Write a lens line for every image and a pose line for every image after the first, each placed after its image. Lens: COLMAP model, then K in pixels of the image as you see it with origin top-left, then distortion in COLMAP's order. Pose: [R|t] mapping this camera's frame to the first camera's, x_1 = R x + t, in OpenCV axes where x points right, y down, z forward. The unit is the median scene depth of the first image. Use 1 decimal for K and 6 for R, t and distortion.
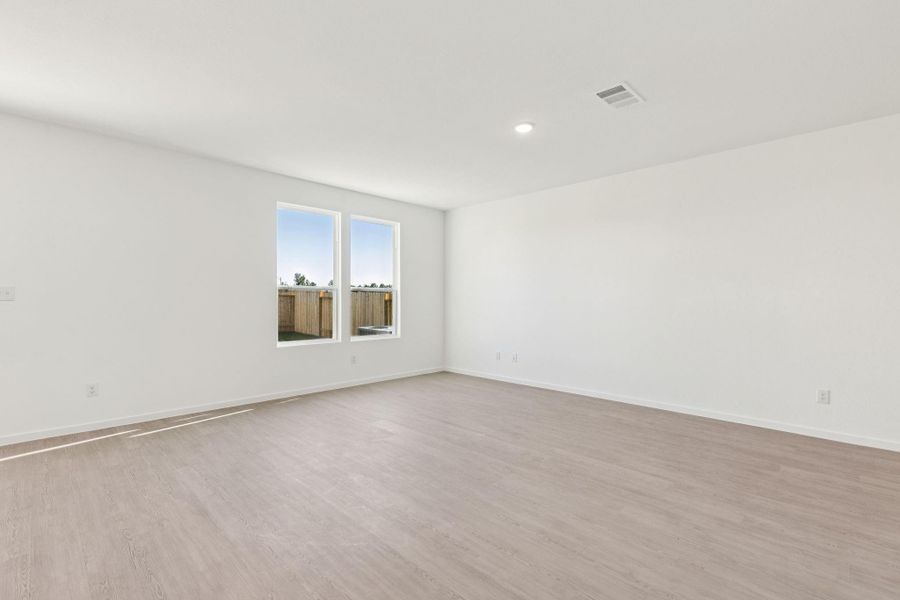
lens RADIAL K [[408.3, 0, 448.5], [0, 408.3, 296.8], [0, 0, 1]] dist [0.007469, -0.000013]
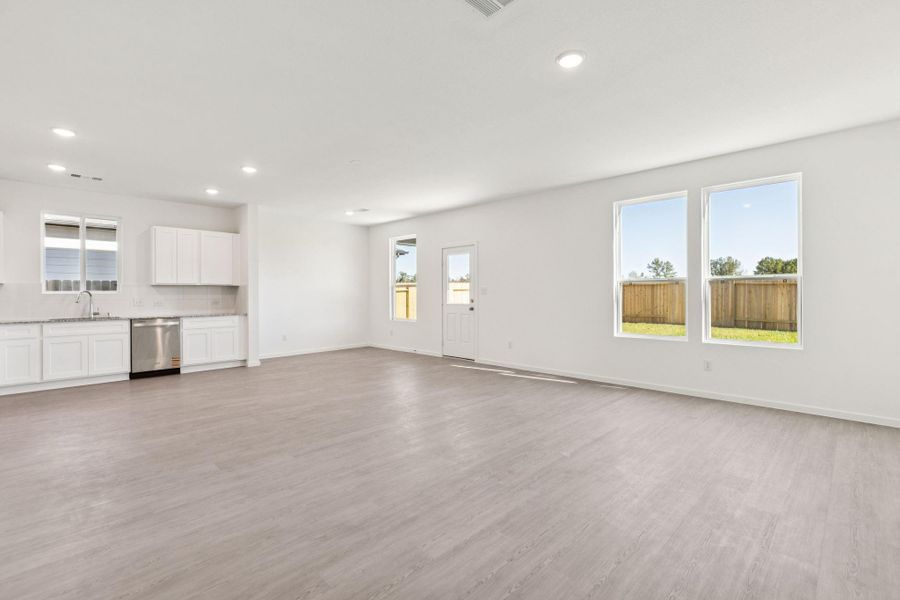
lens RADIAL K [[408.3, 0, 453.6], [0, 408.3, 301.6], [0, 0, 1]] dist [0.007469, -0.000013]
pose [[0.010661, 0.017721, -0.999786, 1.116456], [0.011280, 0.999777, 0.017841, 0.009257], [0.999880, -0.011468, 0.010459, 0.938455]]
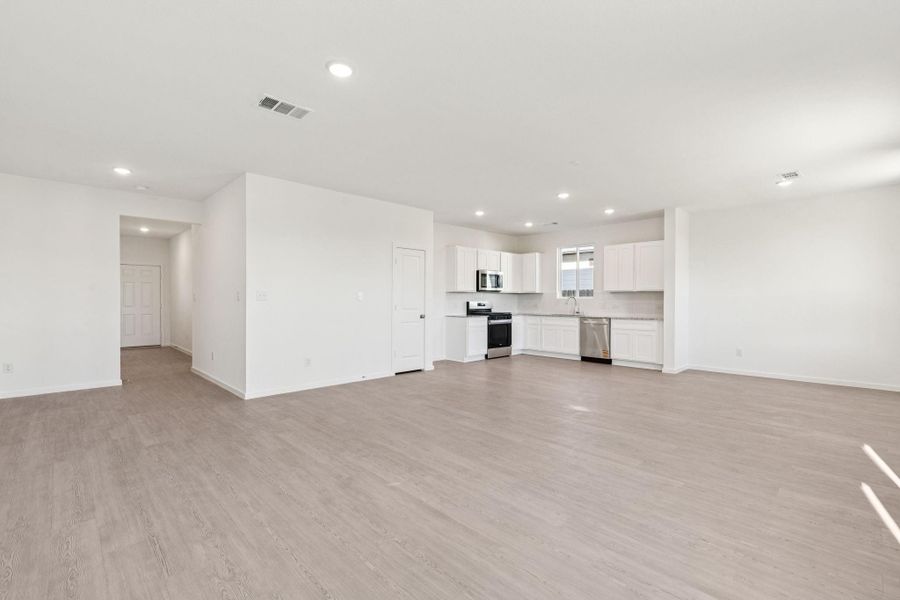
lens RADIAL K [[408.3, 0, 449.6], [0, 408.3, 299.3], [0, 0, 1]] dist [0.007469, -0.000013]
pose [[-0.999790, -0.004328, 0.020029, -0.039423], [-0.004448, 0.999973, -0.005924, 0.013641], [-0.020003, -0.006012, -0.999782, 2.122570]]
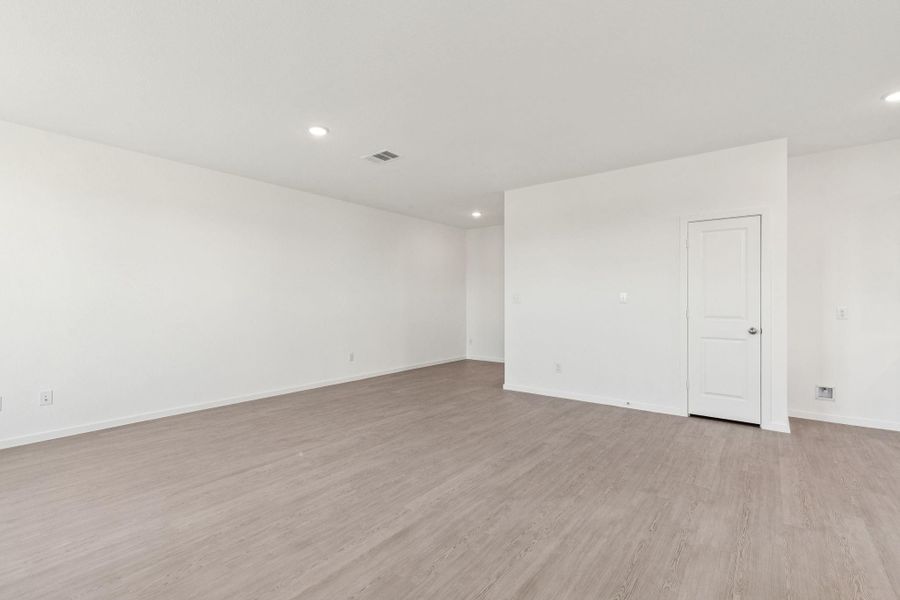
lens RADIAL K [[408.3, 0, 448.7], [0, 408.3, 298.4], [0, 0, 1]] dist [0.007469, -0.000013]
pose [[-0.114543, 0.005304, 0.993404, -1.033929], [-0.004215, 0.999974, -0.005825, 0.003319], [-0.993409, -0.004855, -0.114518, 0.960611]]
